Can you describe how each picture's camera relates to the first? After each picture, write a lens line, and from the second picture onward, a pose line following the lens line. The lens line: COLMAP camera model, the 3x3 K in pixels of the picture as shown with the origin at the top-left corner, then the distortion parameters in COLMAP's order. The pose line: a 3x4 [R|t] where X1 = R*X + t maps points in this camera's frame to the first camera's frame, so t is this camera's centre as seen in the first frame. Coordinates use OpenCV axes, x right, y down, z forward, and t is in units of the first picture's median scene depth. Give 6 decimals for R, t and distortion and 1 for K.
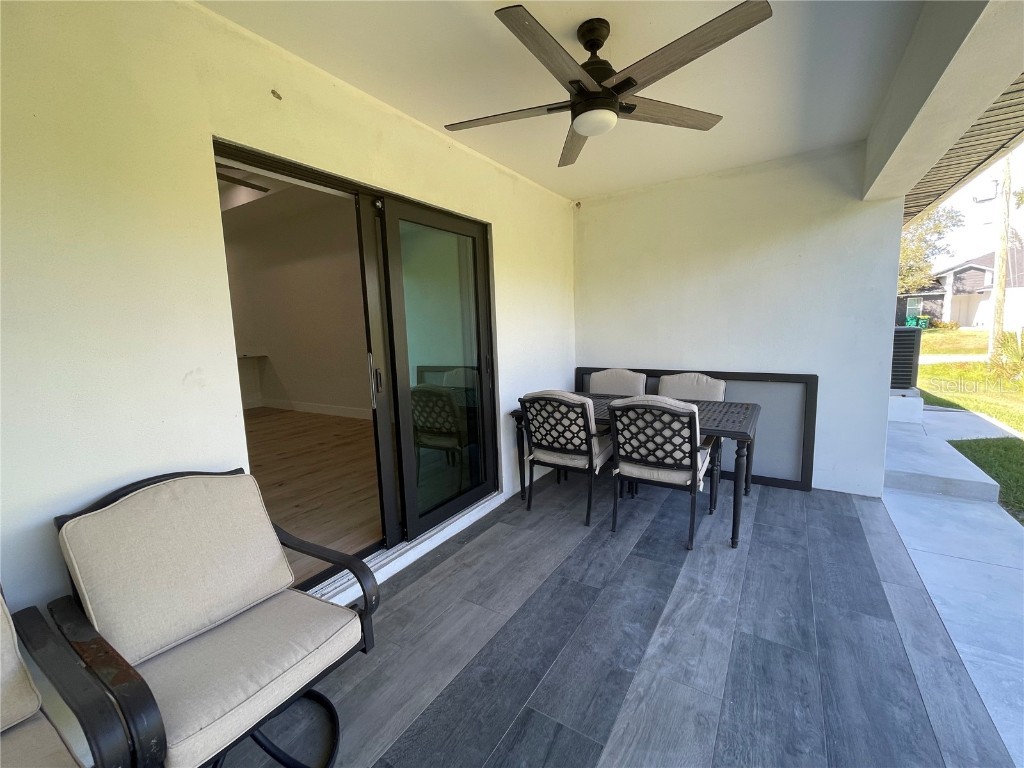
lens RADIAL K [[439.9, 0, 512.0], [0, 439.9, 384.0], [0, 0, 1]] dist [-0.002933, 0.000208]
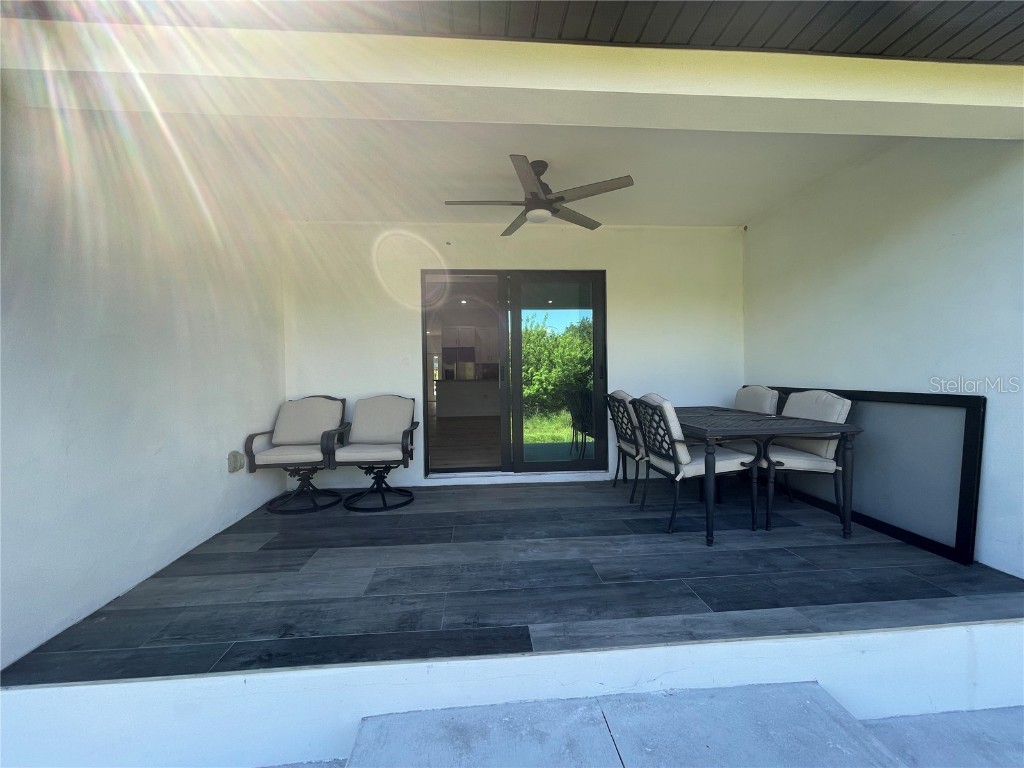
lens RADIAL K [[439.9, 0, 512.0], [0, 439.9, 384.0], [0, 0, 1]] dist [-0.002933, 0.000208]
pose [[0.584897, 0.035200, -0.810343, 1.102575], [-0.112272, 0.992954, -0.037904, 0.093210], [0.803300, 0.113149, 0.584728, -0.007124]]
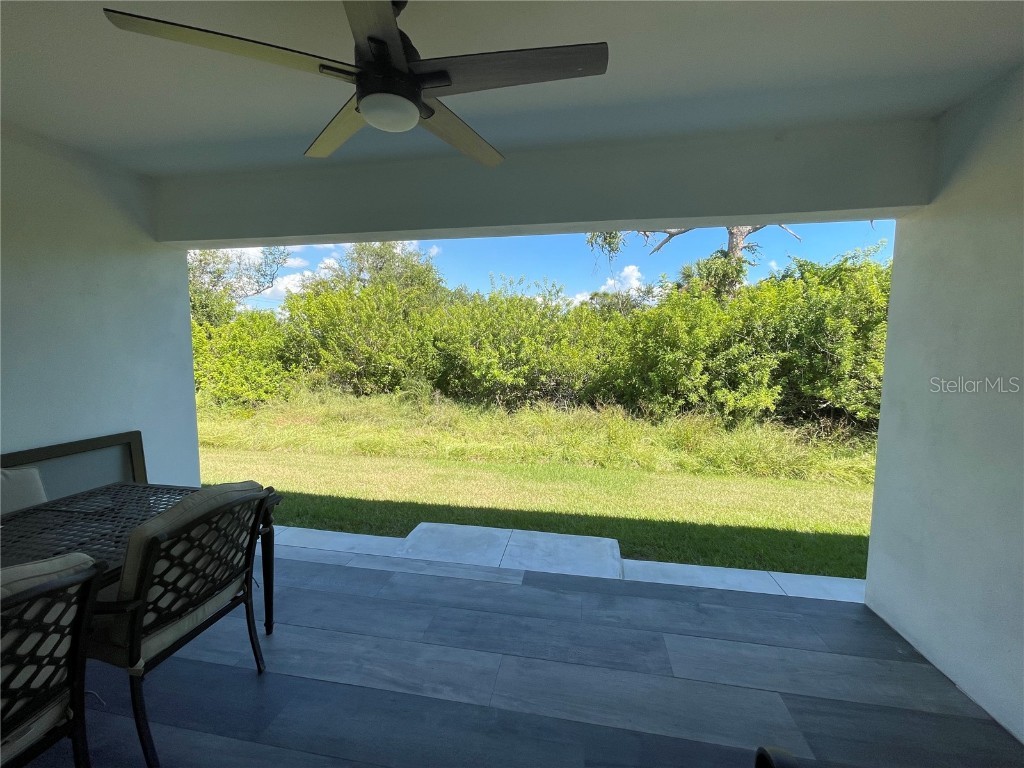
lens RADIAL K [[408.2, 0, 515.2], [0, 408.2, 385.1], [0, 0, 1]] dist [-0.001245, -0.000077]
pose [[-0.359479, -0.060486, 0.931191, -0.396395], [0.137539, 0.983564, 0.116984, -0.135461], [-0.922962, 0.170128, -0.345251, 0.792371]]
